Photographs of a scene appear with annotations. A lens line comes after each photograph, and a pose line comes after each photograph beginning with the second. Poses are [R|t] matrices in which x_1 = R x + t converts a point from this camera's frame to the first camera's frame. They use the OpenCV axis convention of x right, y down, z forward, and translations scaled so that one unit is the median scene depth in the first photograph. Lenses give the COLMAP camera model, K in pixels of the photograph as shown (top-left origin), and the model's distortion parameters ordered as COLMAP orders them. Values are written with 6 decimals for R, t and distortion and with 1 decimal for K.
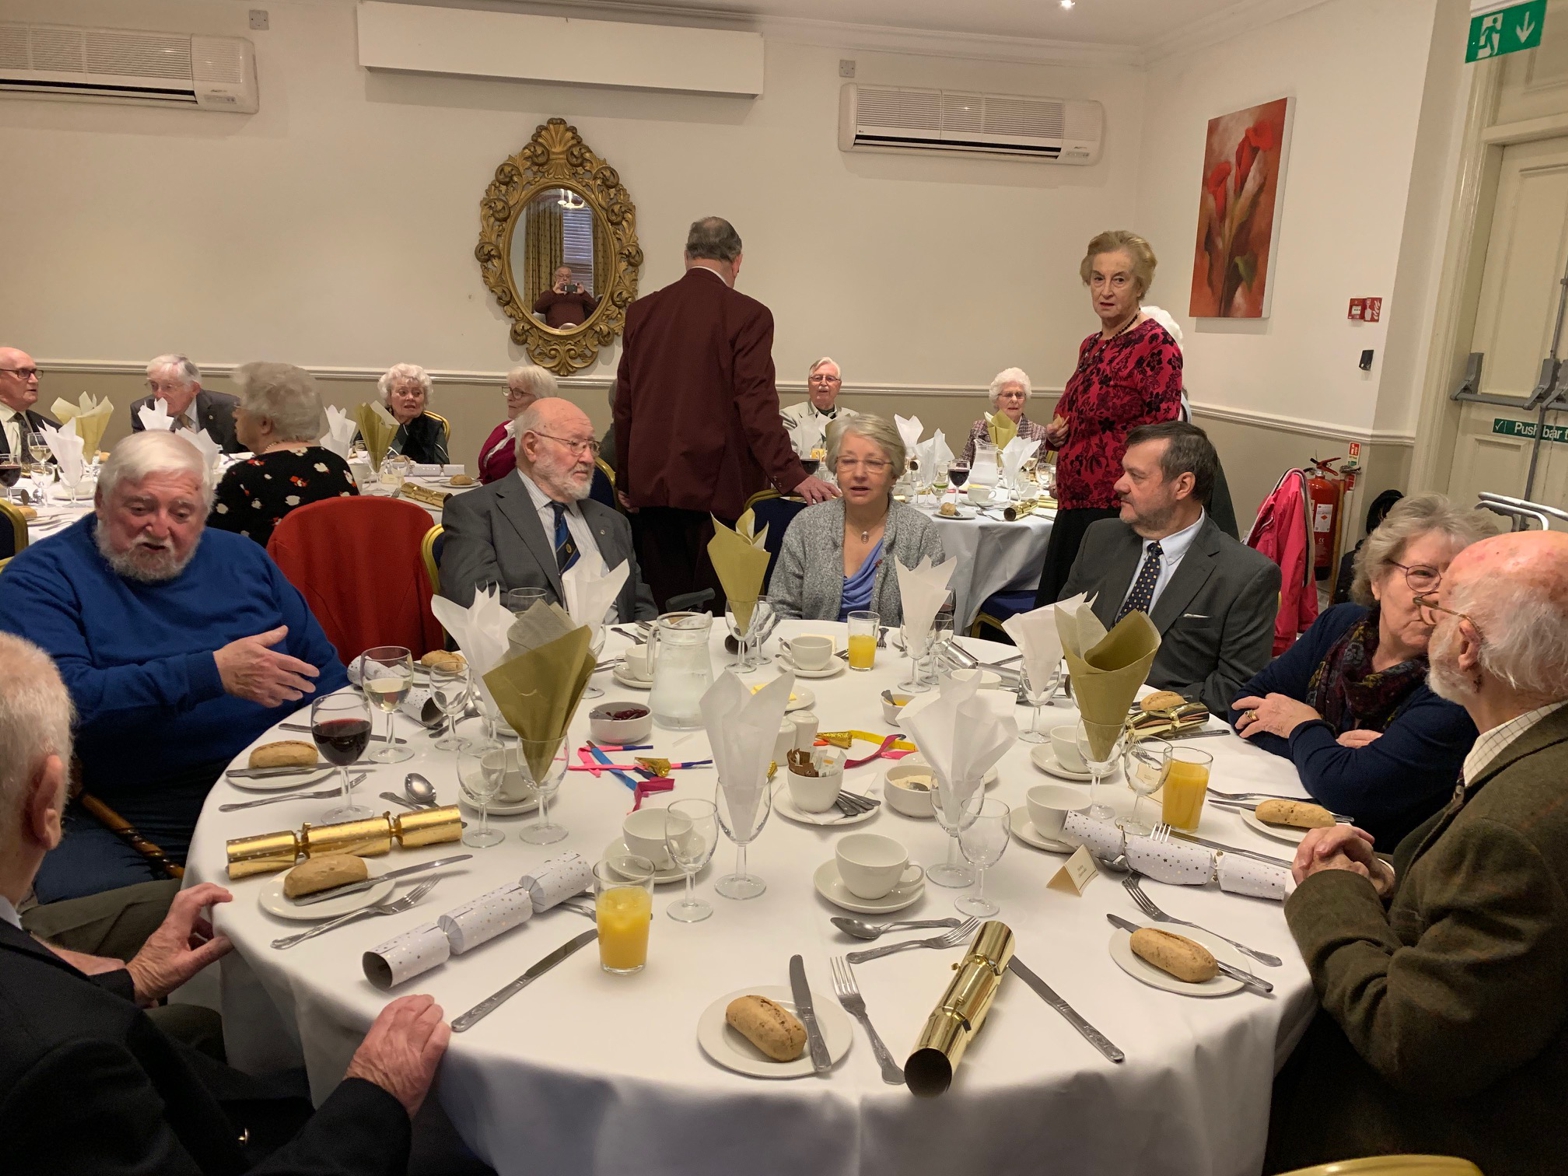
lens RADIAL K [[1175.9, 0, 785.7], [0, 1175.9, 586.5], [0, 0, 1]] dist [0.008073, 0.000362]
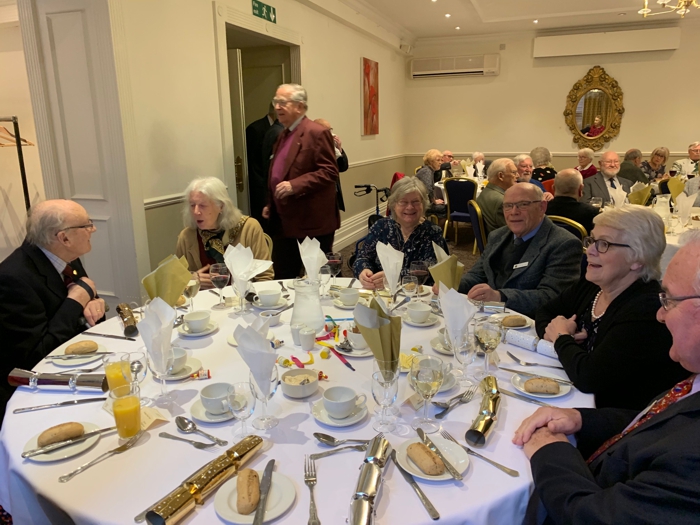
lens RADIAL K [[524.9, 0, 350.6], [0, 524.9, 263.7], [0, 0, 1]] dist [0.008073, 0.000362]
pose [[0.864947, 0.075892, -0.496092, -0.035093], [-0.071968, 0.997040, 0.027049, 0.108441], [0.496676, 0.012307, 0.867849, -0.452863]]
